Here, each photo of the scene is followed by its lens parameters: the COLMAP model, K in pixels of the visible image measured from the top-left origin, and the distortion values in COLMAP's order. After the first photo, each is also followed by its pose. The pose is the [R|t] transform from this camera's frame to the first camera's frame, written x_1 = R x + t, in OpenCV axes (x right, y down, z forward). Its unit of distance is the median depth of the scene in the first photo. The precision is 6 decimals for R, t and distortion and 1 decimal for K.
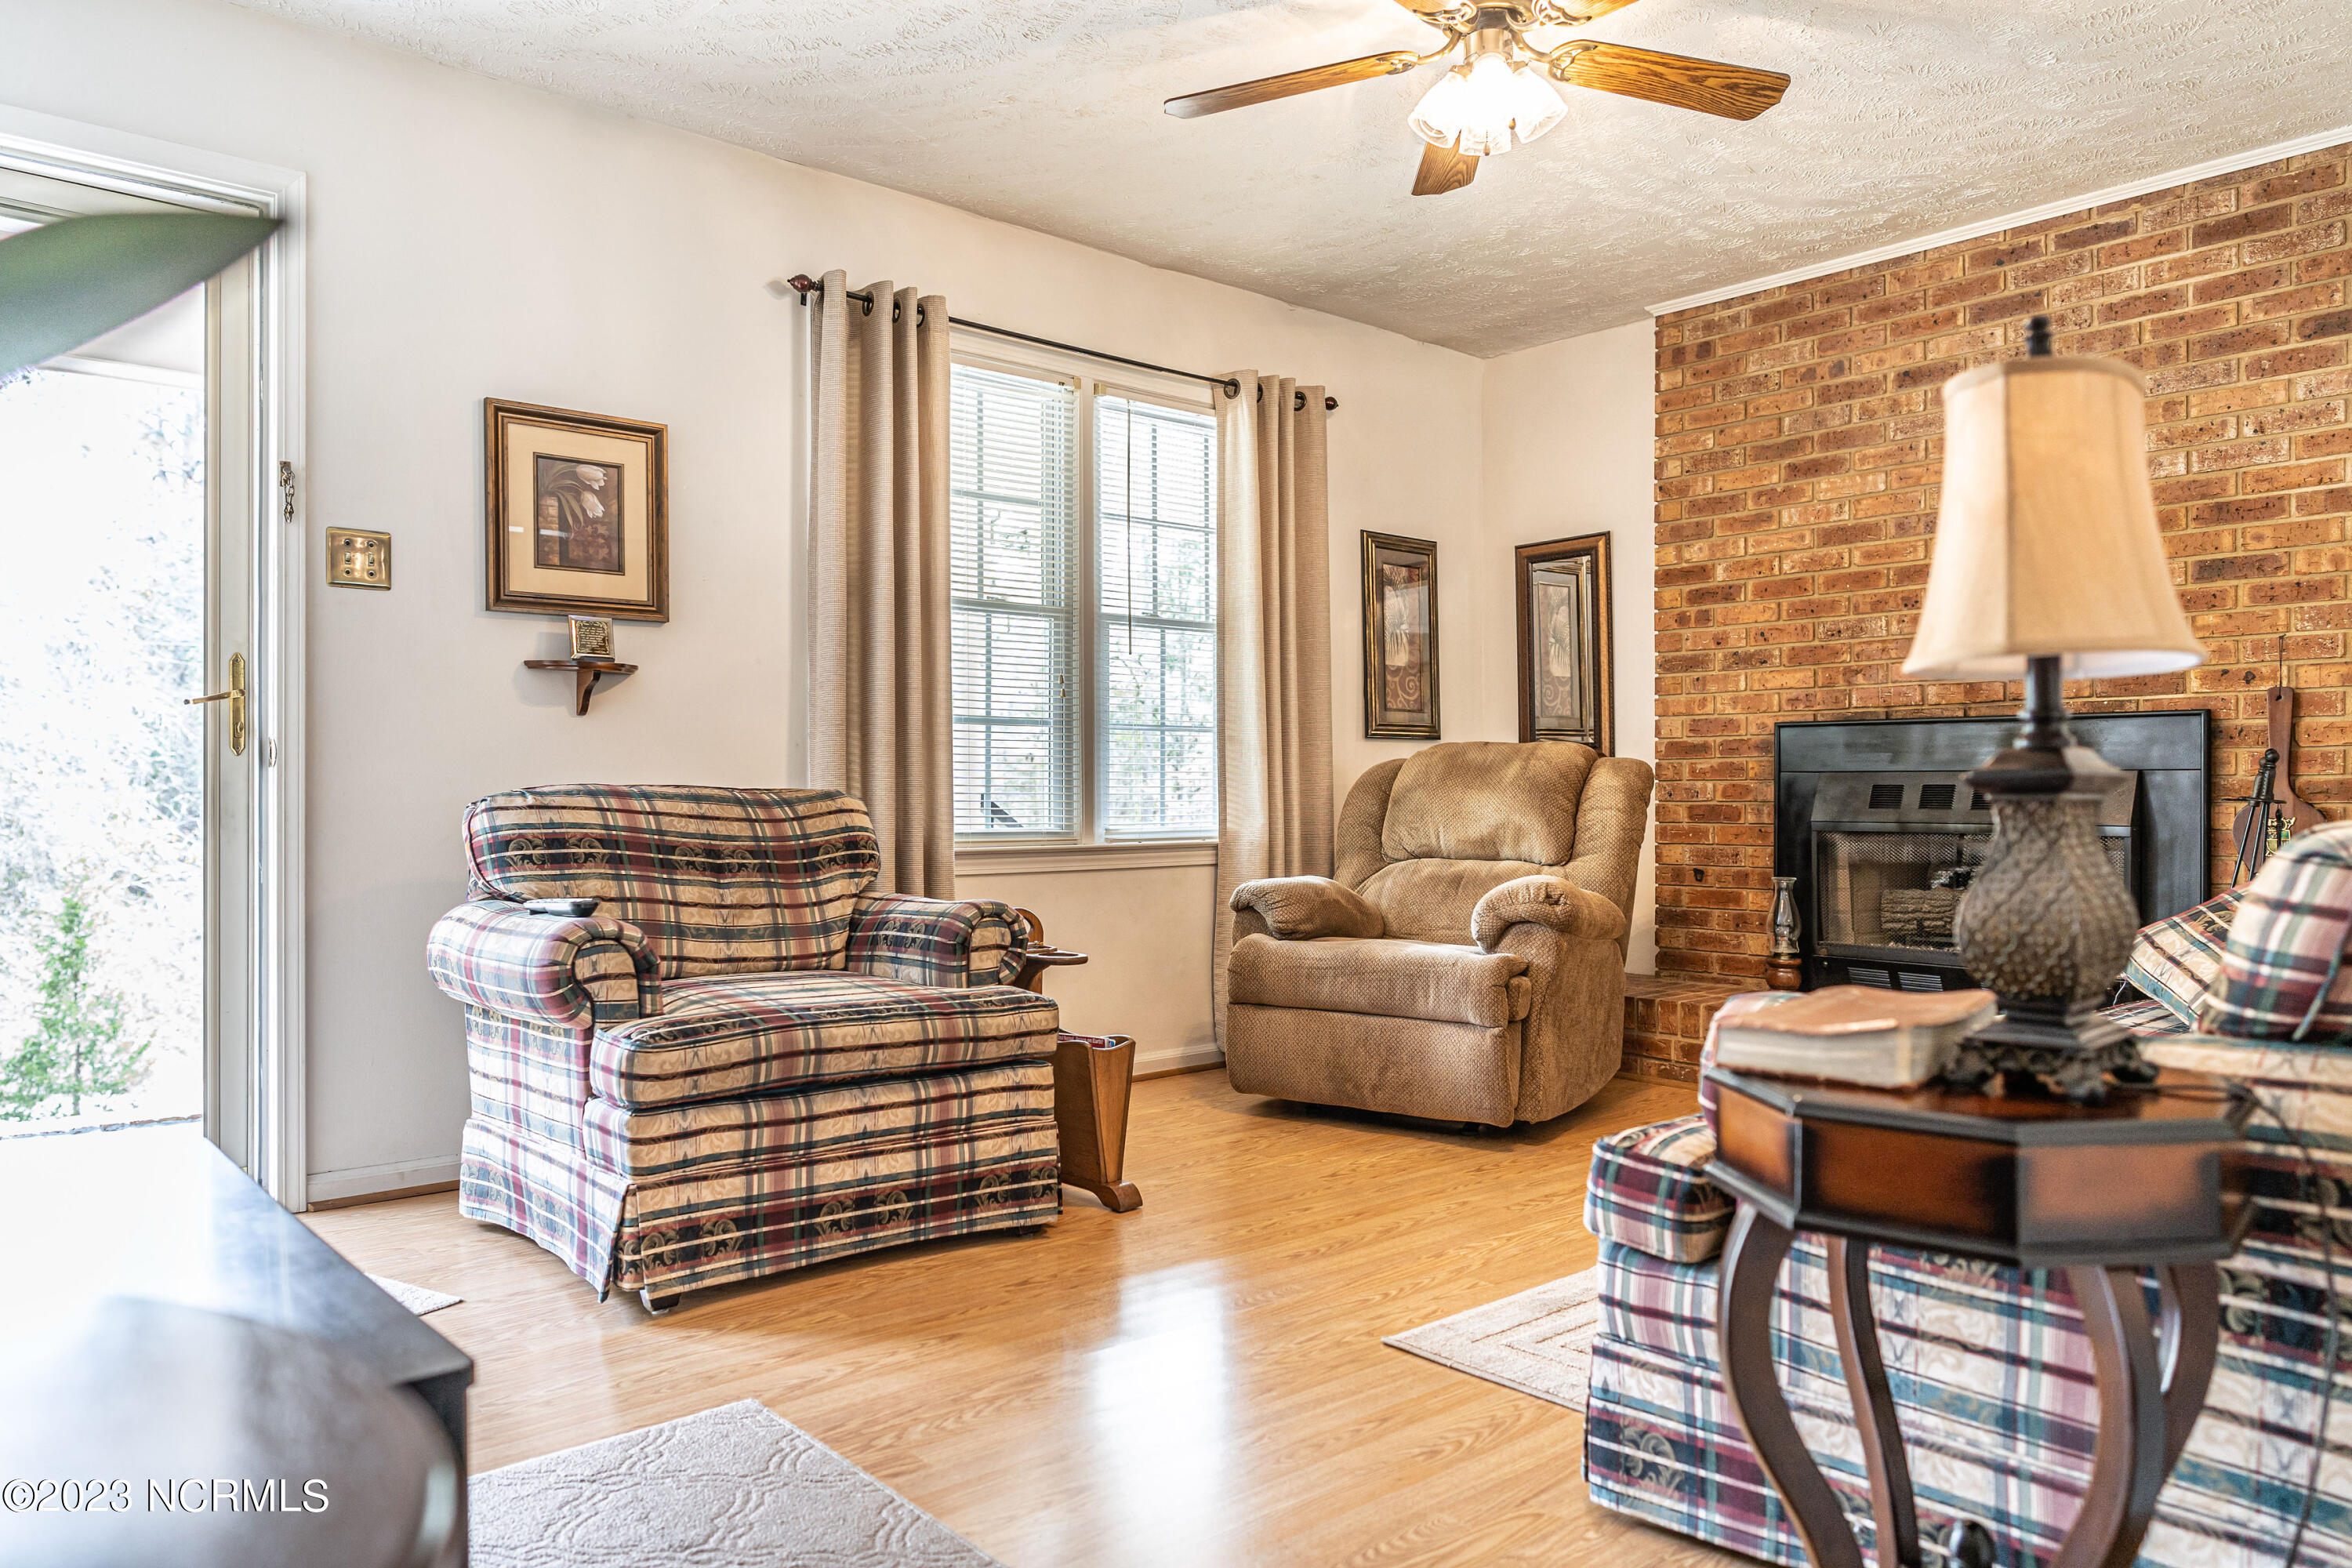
lens RADIAL K [[1576.9, 0, 1165.6], [0, 1576.9, 791.4], [0, 0, 1]] dist [-0.001047, 0.005788]
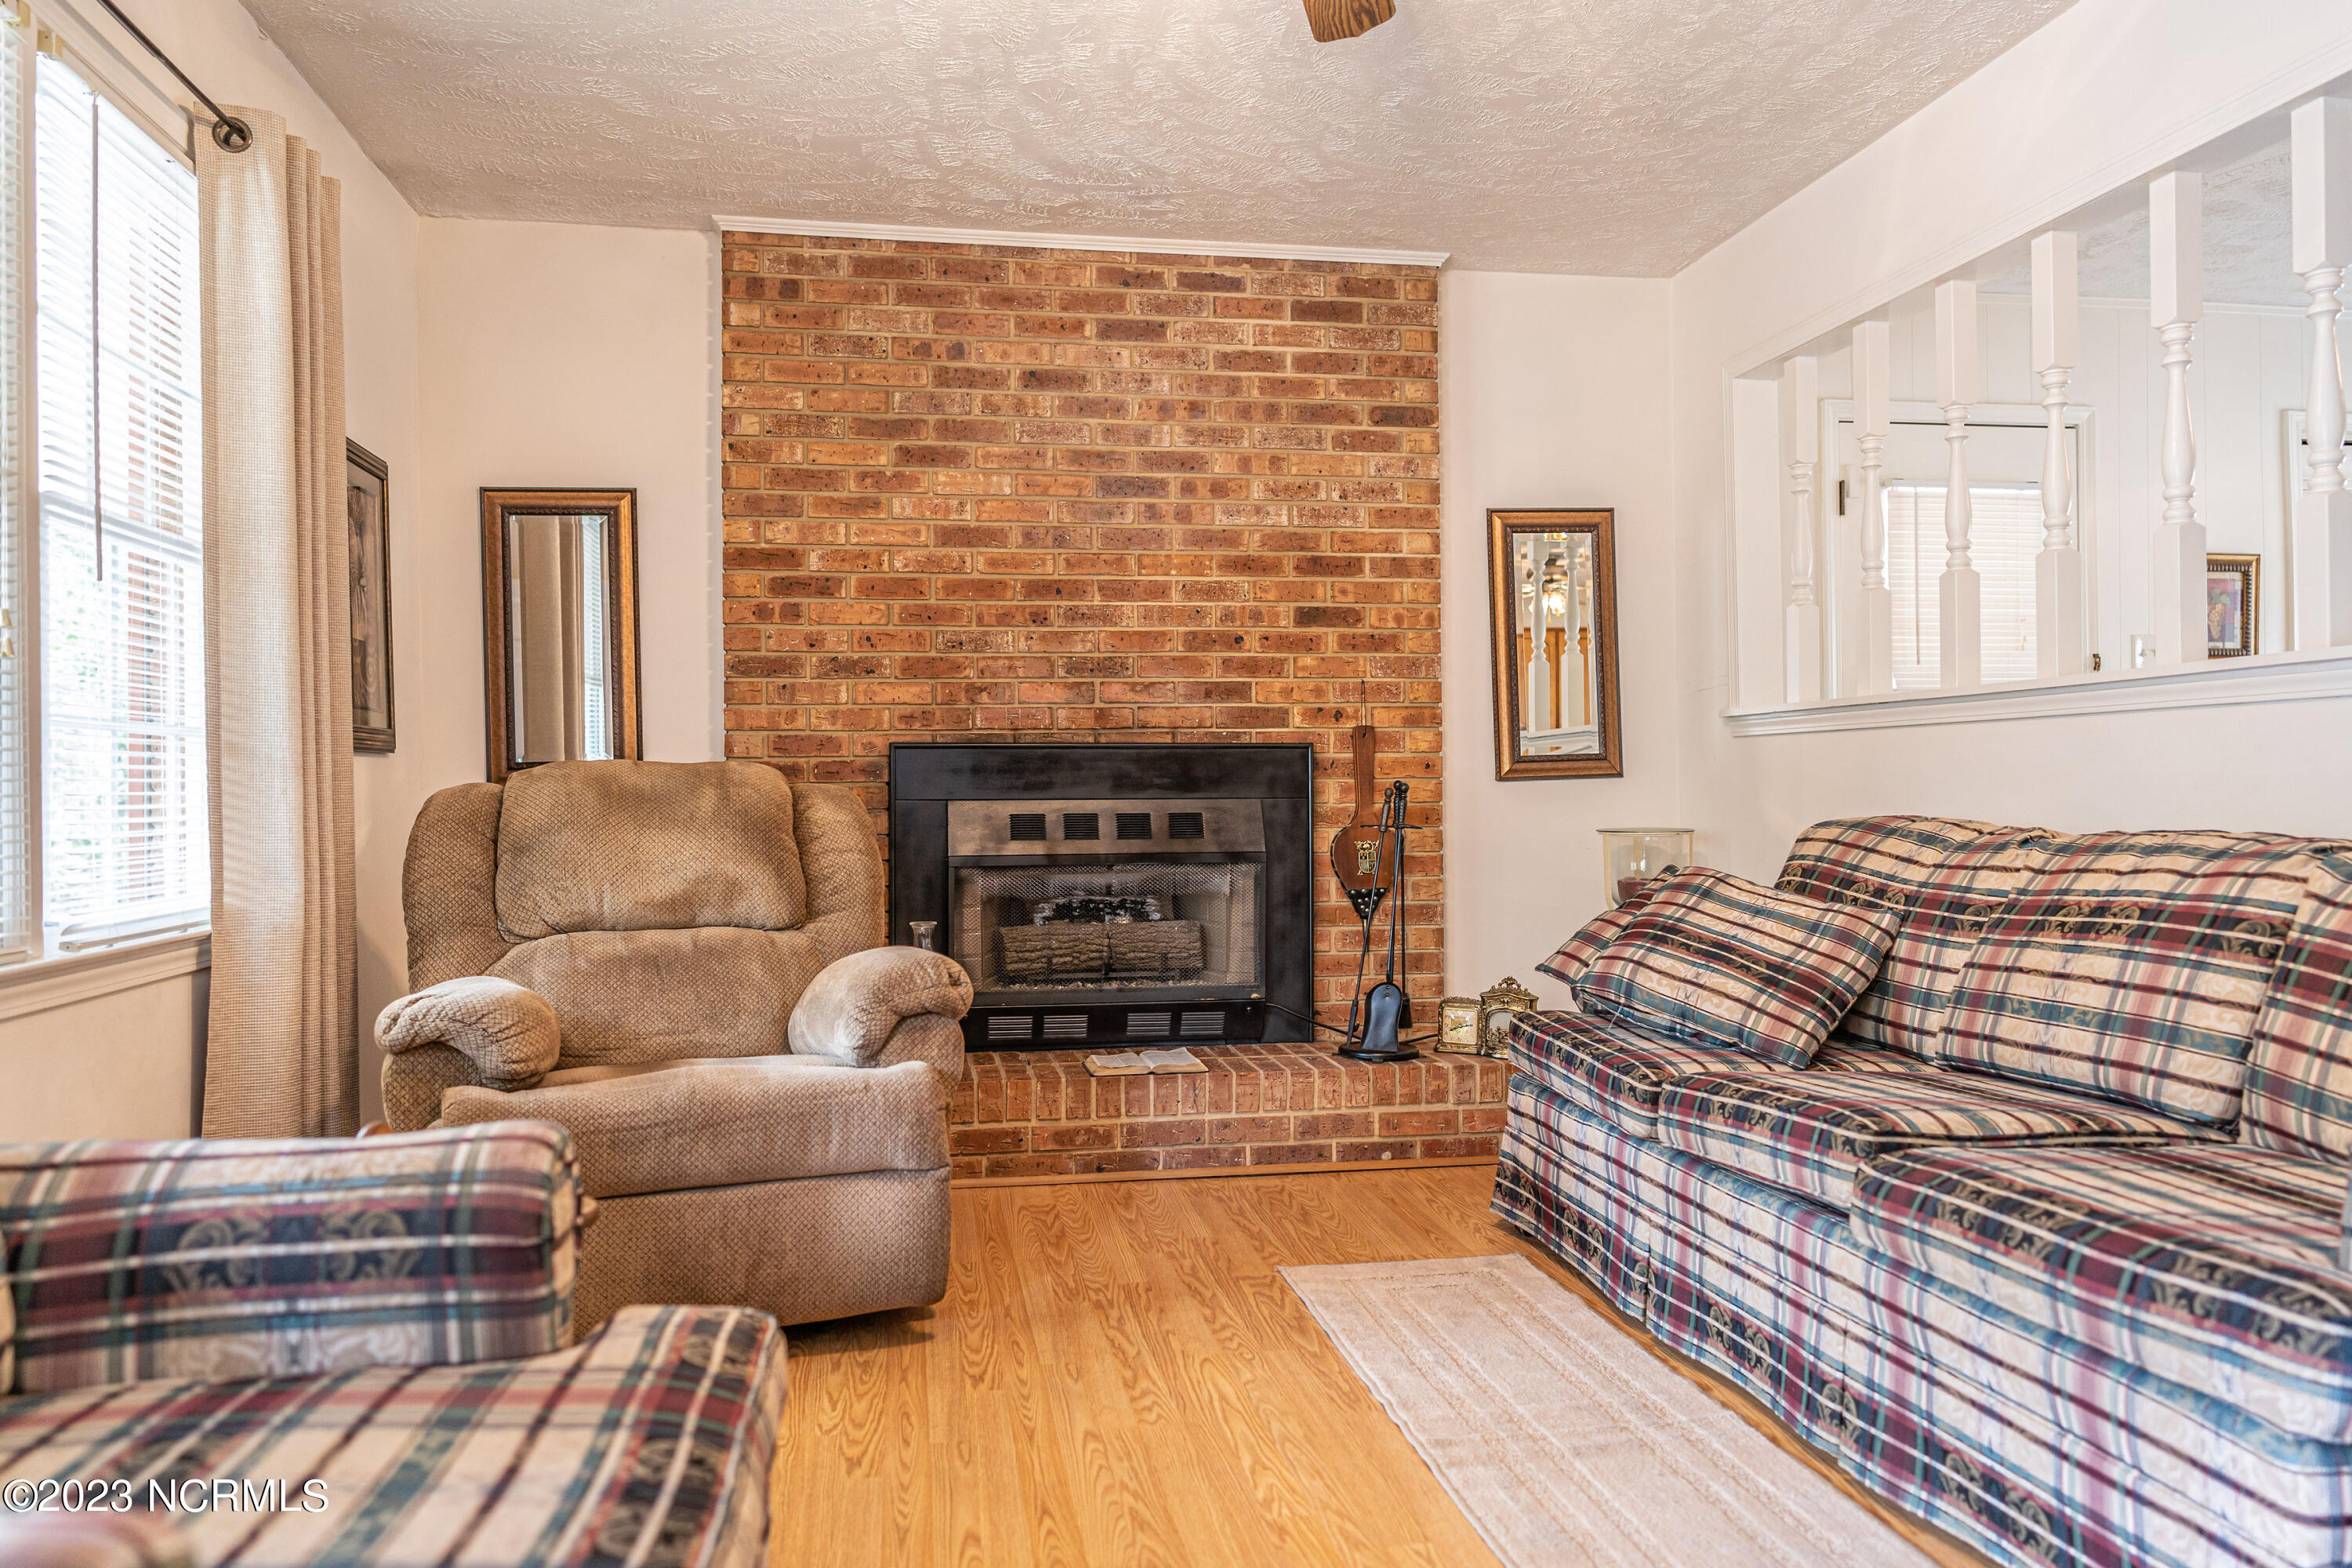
lens RADIAL K [[1566.4, 0, 1161.8], [0, 1566.4, 786.9], [0, 0, 1]] dist [-0.002401, 0.003469]
pose [[0.530583, 0.000910, 0.847633, -0.271849], [0.008466, 0.999944, -0.006373, -0.013250], [-0.847591, 0.010558, 0.530545, 0.437400]]
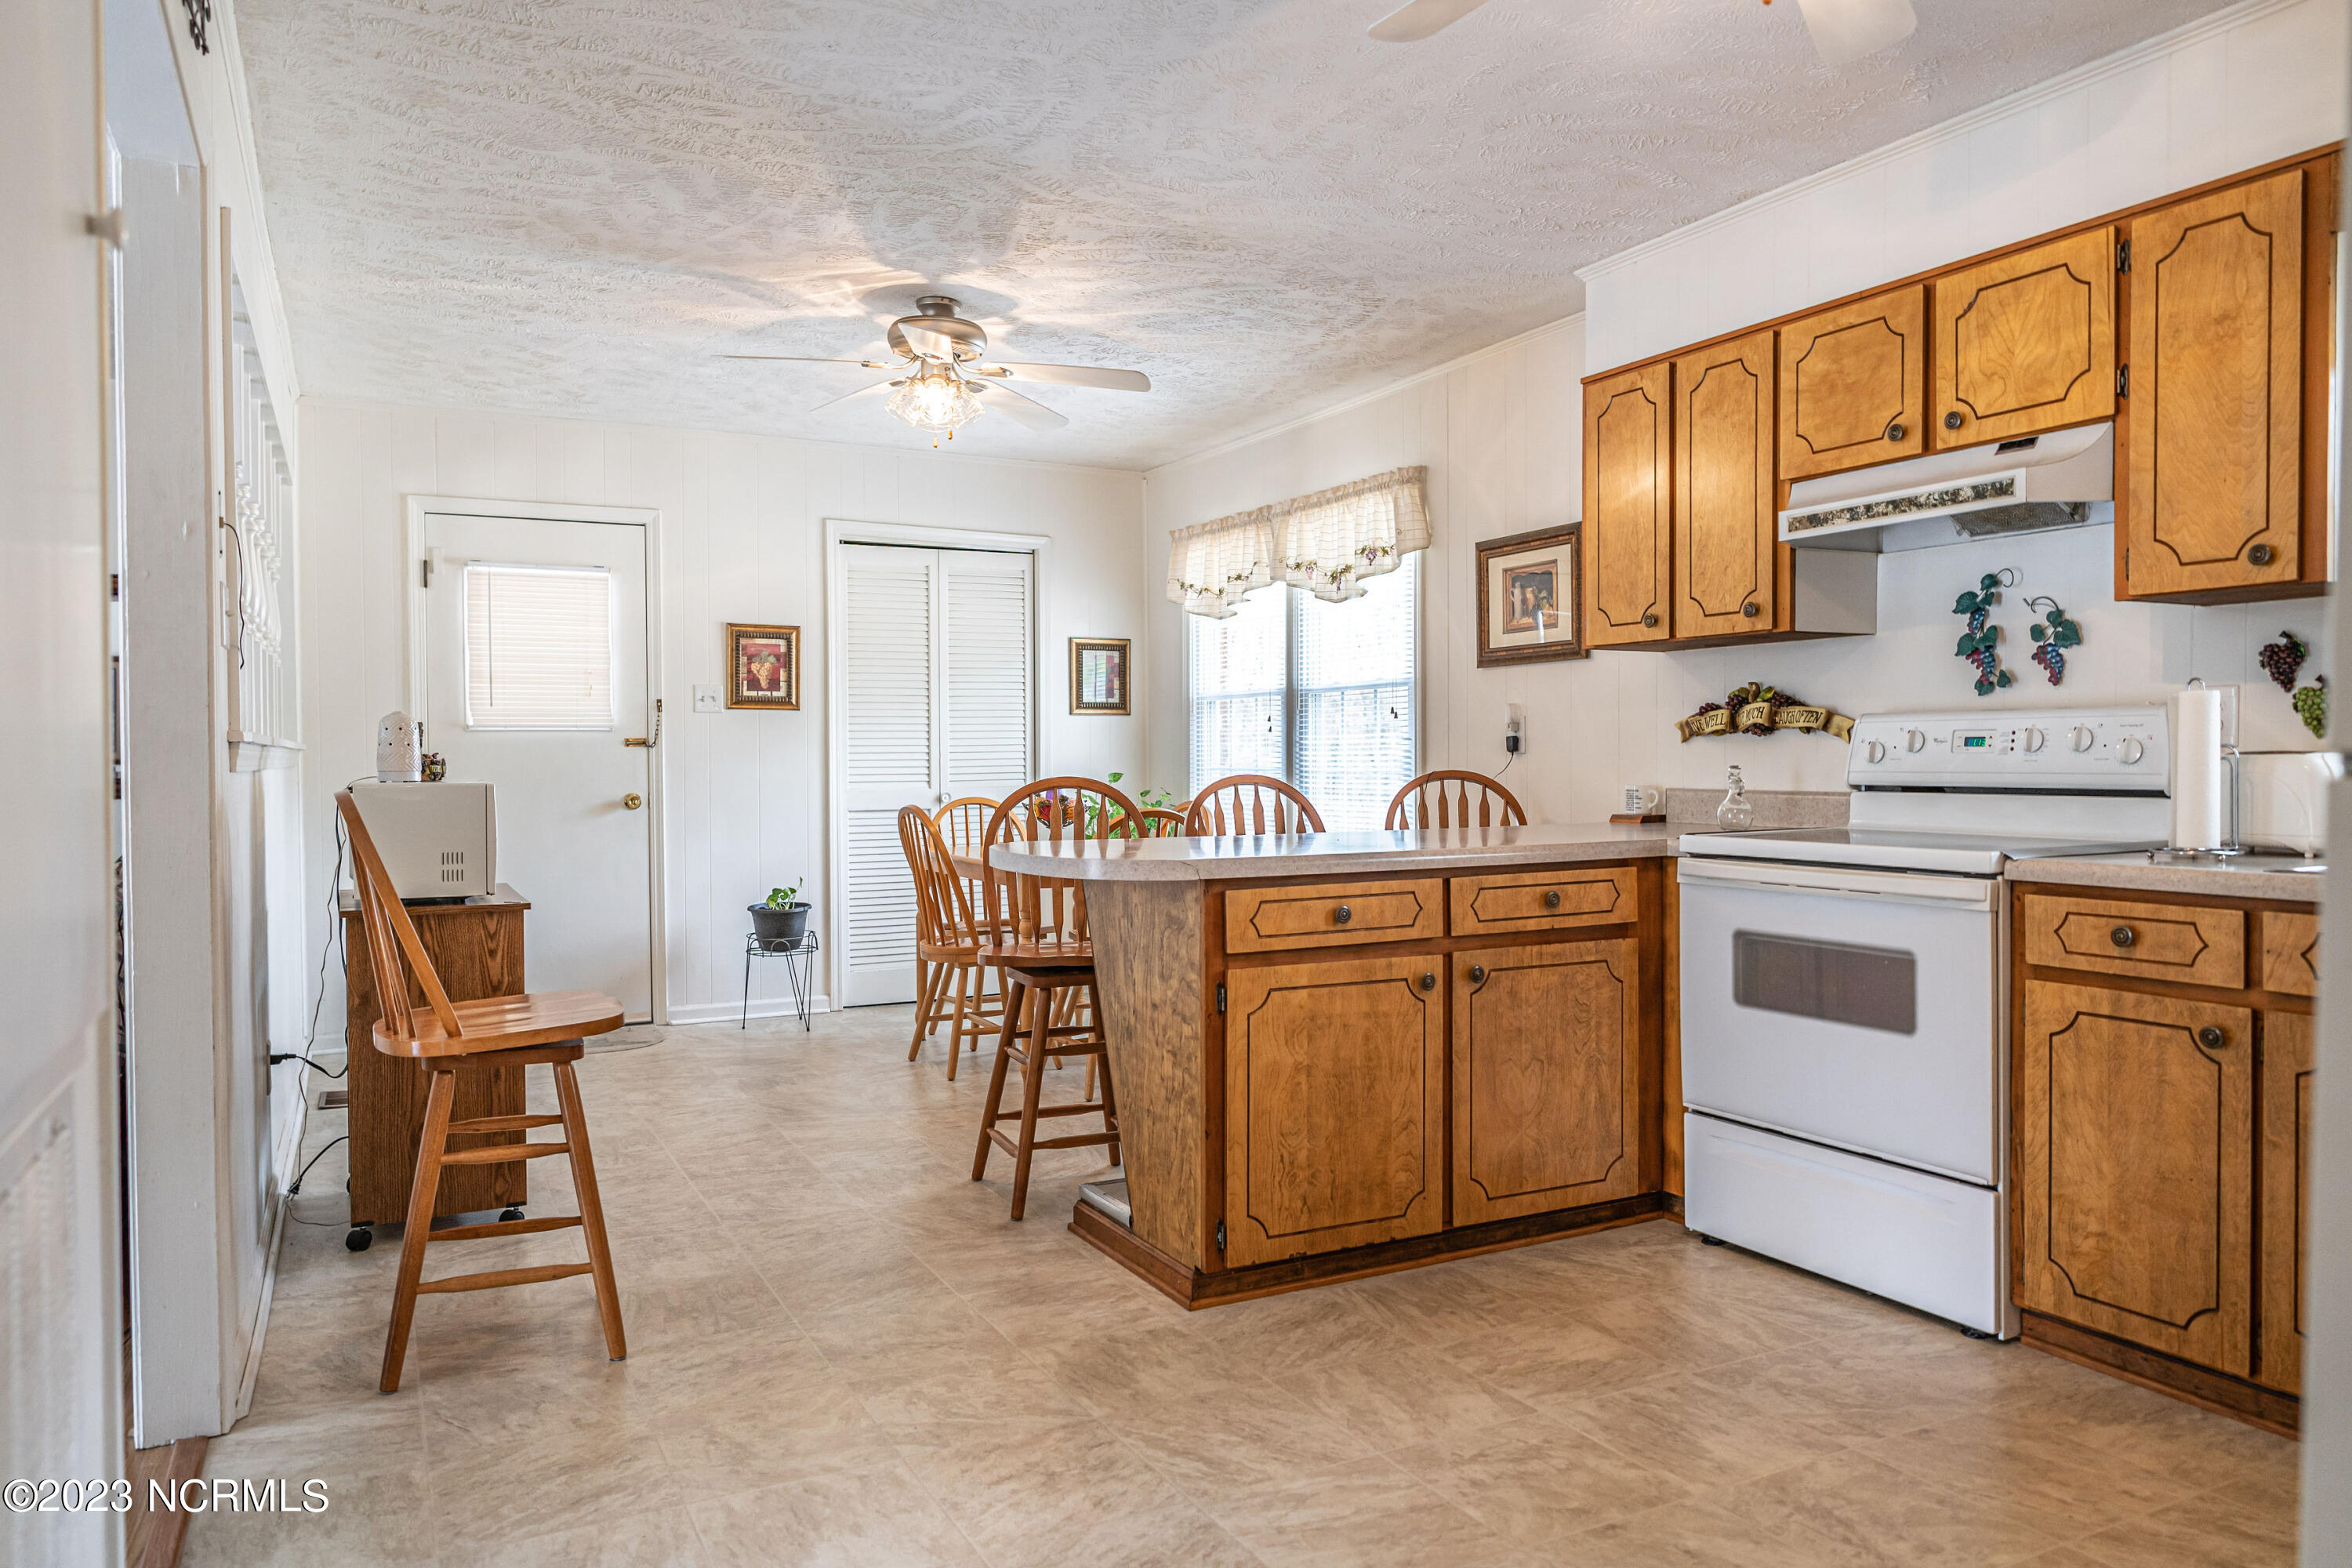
lens RADIAL K [[1537.2, 0, 1141.9], [0, 1537.2, 776.1], [0, 0, 1]] dist [0.008300, 0.000887]
pose [[0.253020, -0.011043, 0.967398, -0.254428], [0.003325, 0.999939, 0.010545, -0.048627], [-0.967455, 0.000548, 0.253041, -0.292928]]
